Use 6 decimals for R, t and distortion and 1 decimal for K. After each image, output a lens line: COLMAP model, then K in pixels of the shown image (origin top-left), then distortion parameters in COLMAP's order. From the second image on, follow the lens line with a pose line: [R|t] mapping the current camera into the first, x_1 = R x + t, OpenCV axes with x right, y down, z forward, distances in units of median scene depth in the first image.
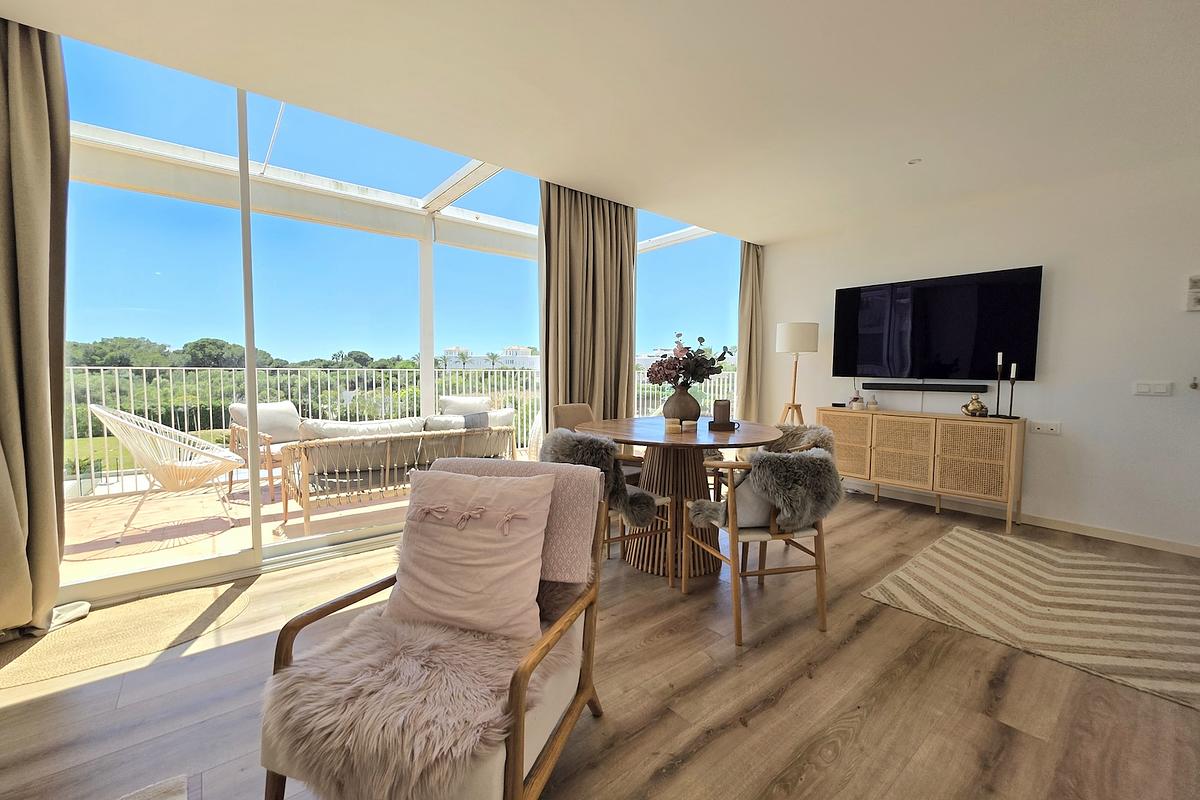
lens RADIAL K [[479.0, 0, 589.9], [0, 479.0, 398.1], [0, 0, 1]] dist [-0.001838, 0.000041]
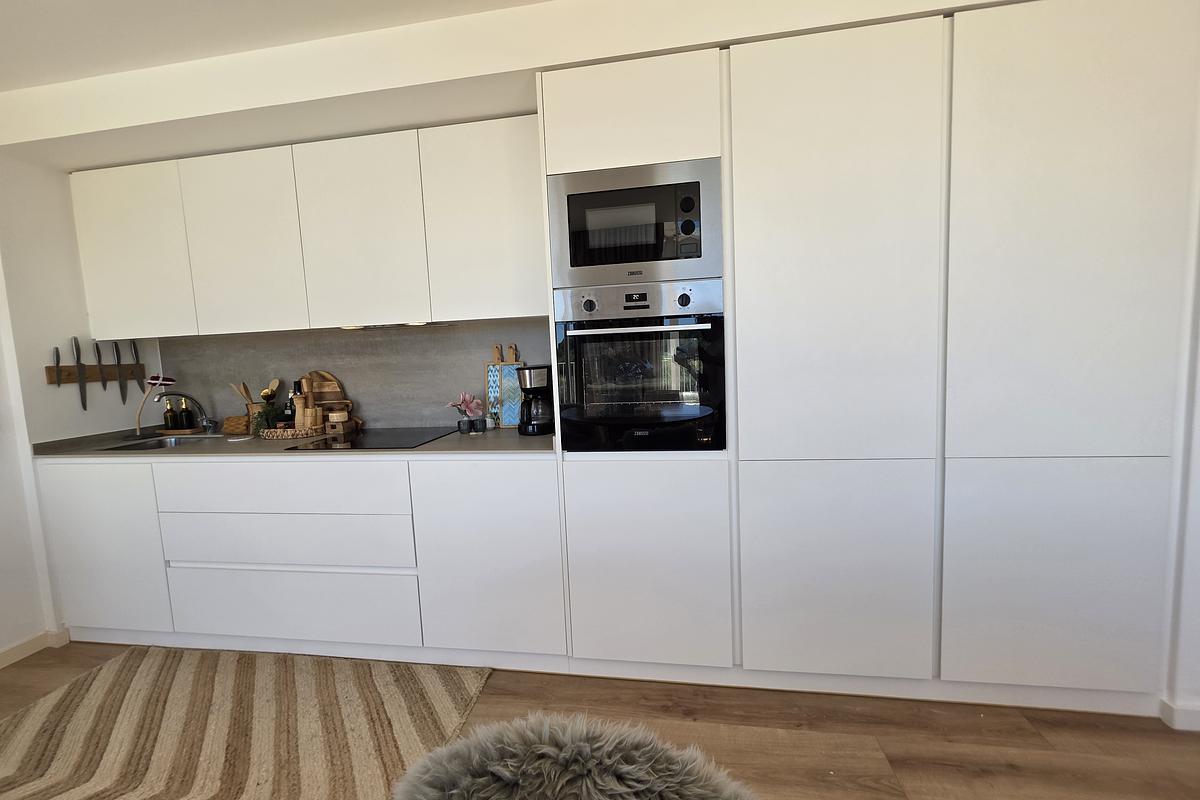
lens RADIAL K [[479.0, 0, 595.5], [0, 479.0, 397.3], [0, 0, 1]] dist [-0.001838, 0.000041]
pose [[-0.670402, -0.048930, 0.740383, 0.142197], [0.082485, 0.986724, 0.139899, -0.076850], [-0.737399, 0.154859, -0.657466, 0.664852]]
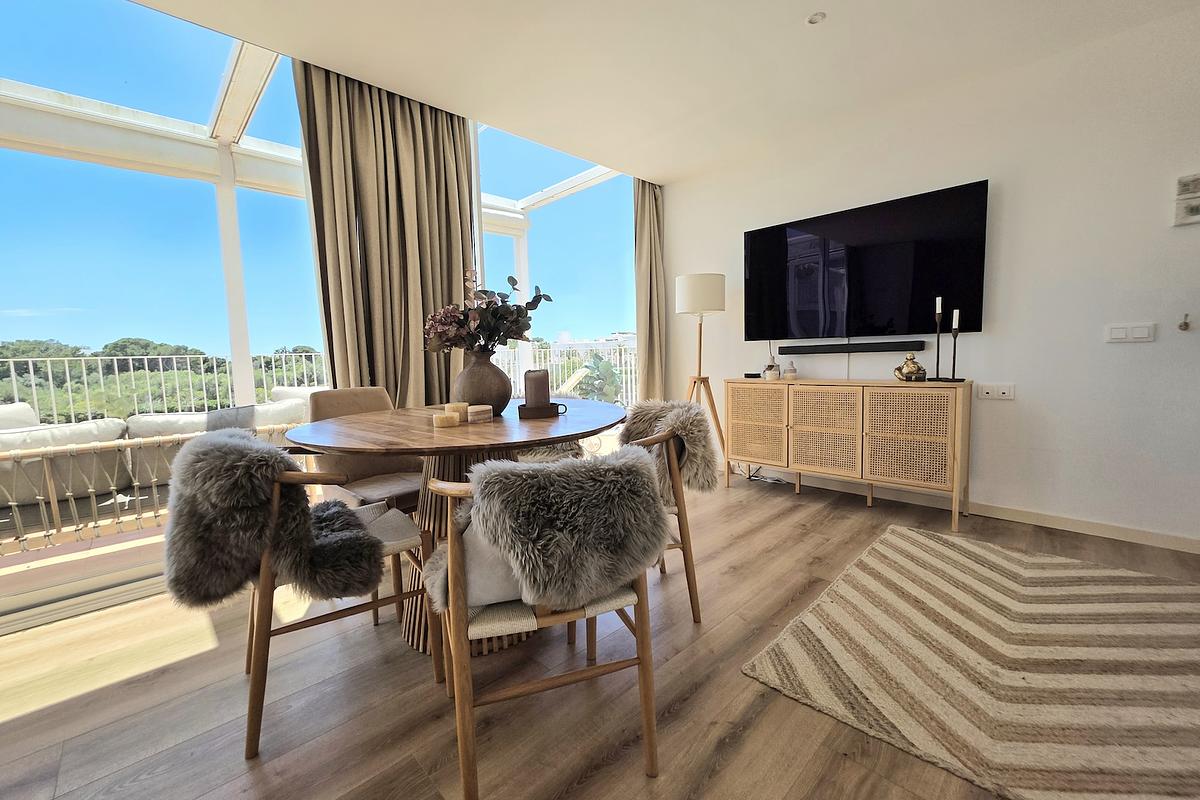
lens RADIAL K [[479.0, 0, 588.6], [0, 479.0, 395.1], [0, 0, 1]] dist [-0.001838, 0.000041]
pose [[0.995955, -0.045921, 0.077233, 0.235076], [0.044031, 0.998692, 0.026005, 0.018437], [-0.078327, -0.022500, 0.996674, 0.279686]]
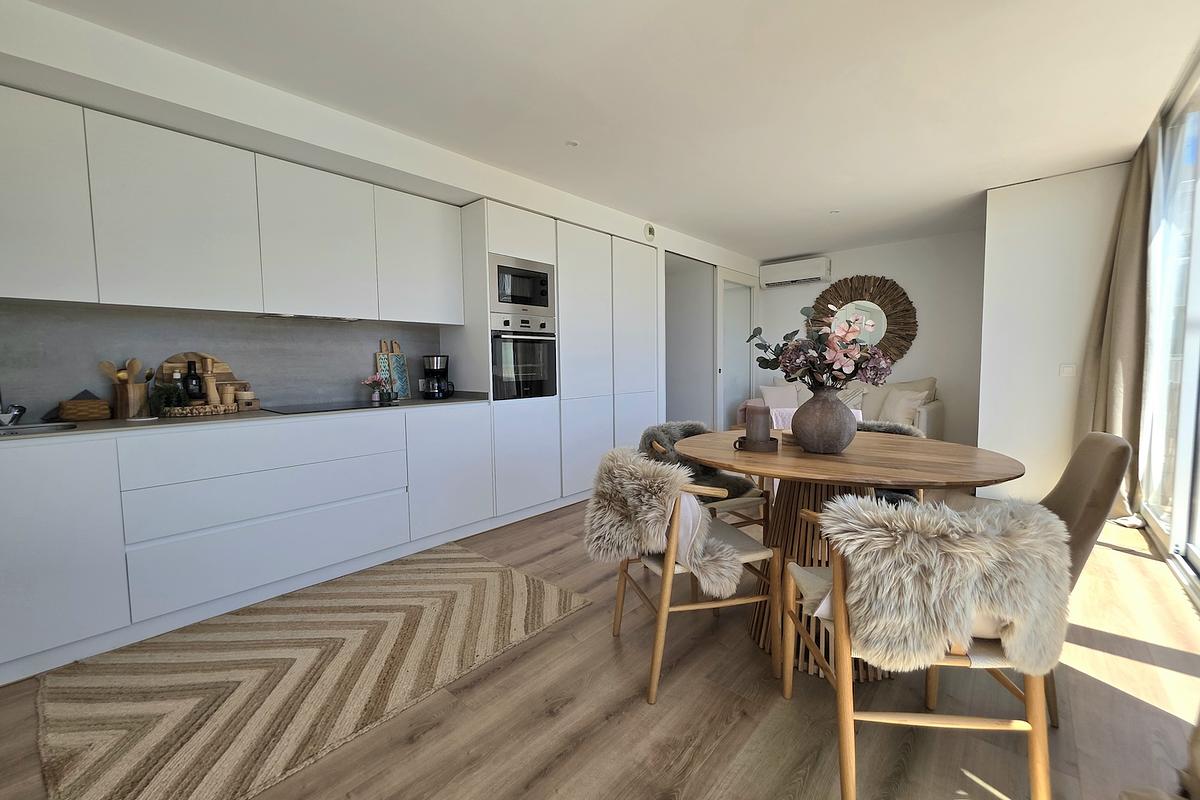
lens RADIAL K [[479.0, 0, 599.4], [0, 479.0, 398.7], [0, 0, 1]] dist [-0.001838, 0.000041]
pose [[-0.986021, 0.015088, -0.165934, 0.495684], [-0.006849, 0.991380, 0.130840, -0.078482], [0.166478, 0.130147, -0.977418, 1.320224]]
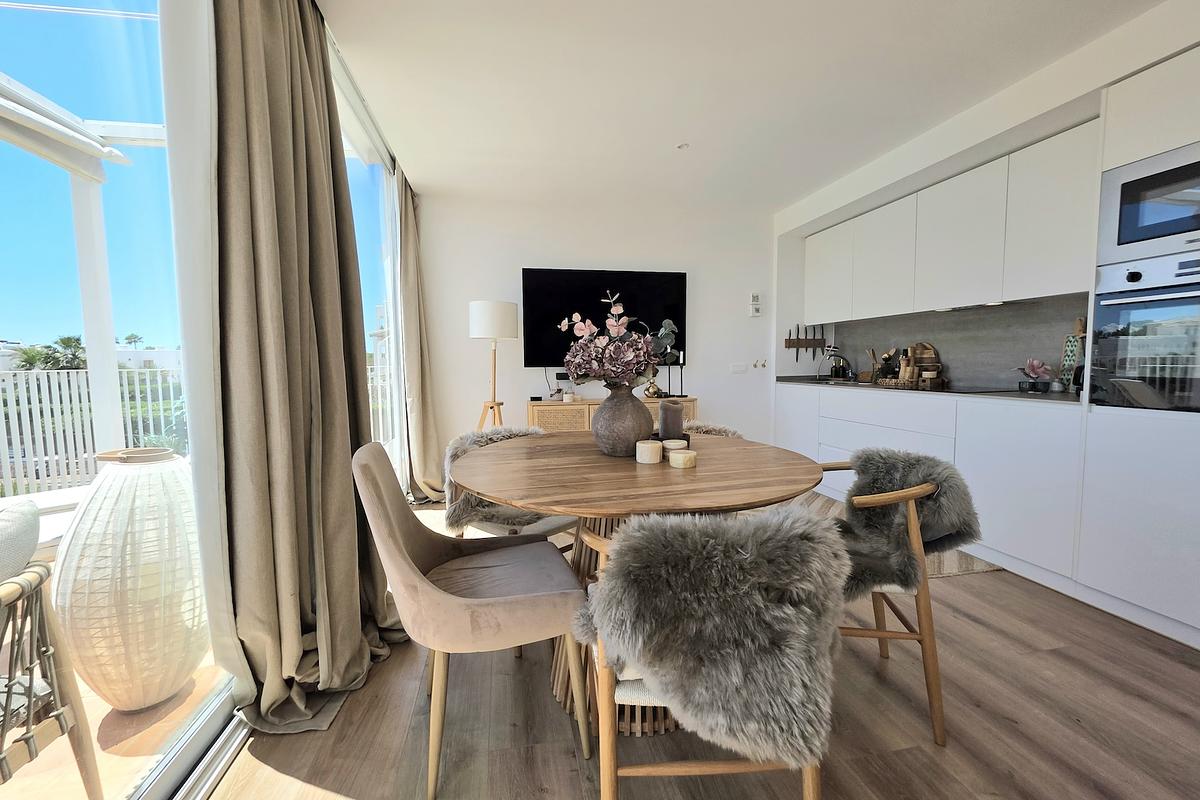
lens RADIAL K [[479.0, 0, 594.6], [0, 479.0, 397.8], [0, 0, 1]] dist [-0.001838, 0.000041]
pose [[0.470050, -0.081317, 0.878886, -0.286665], [0.071965, 0.995963, 0.053660, -0.036203], [-0.879701, 0.038026, 0.474004, 0.626340]]
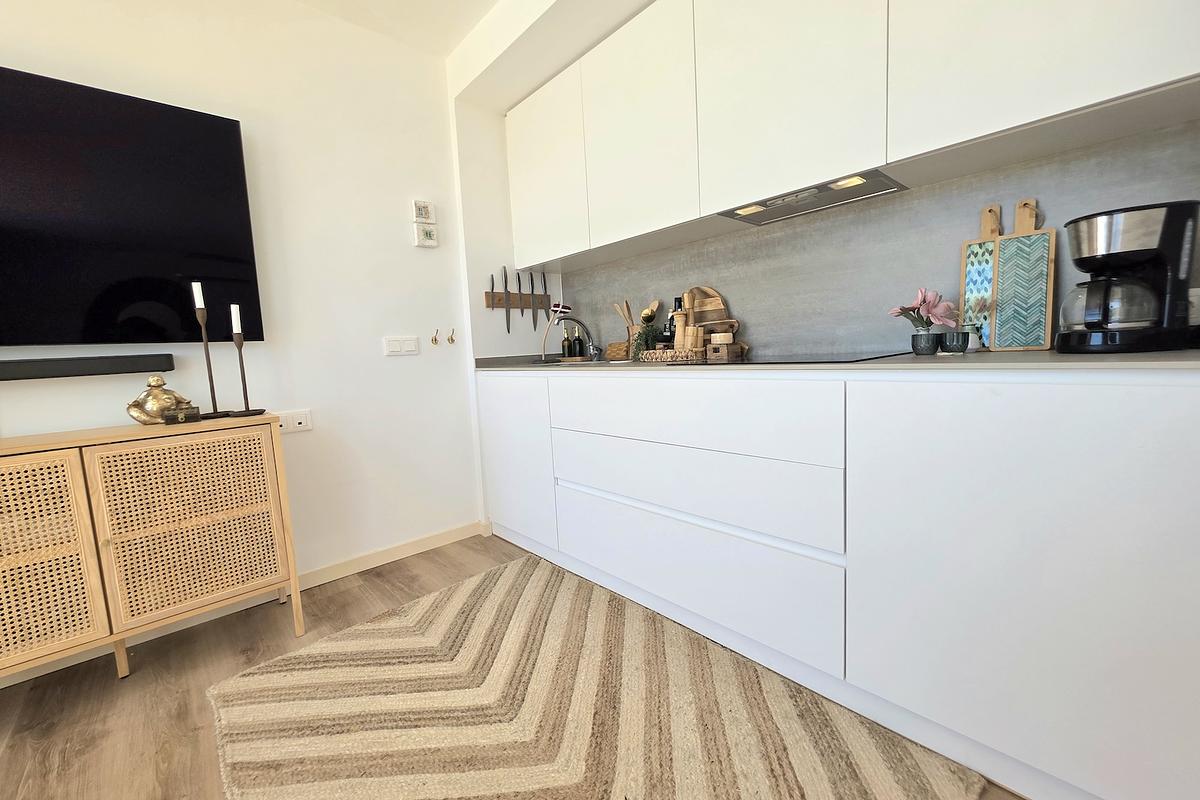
lens RADIAL K [[479.0, 0, 599.4], [0, 479.0, 396.8], [0, 0, 1]] dist [-0.001838, 0.000041]
pose [[-0.058940, -0.105527, 0.992668, 0.364193], [0.110843, 0.987556, 0.111565, 0.008489], [-0.992089, 0.116606, -0.046509, 0.660980]]
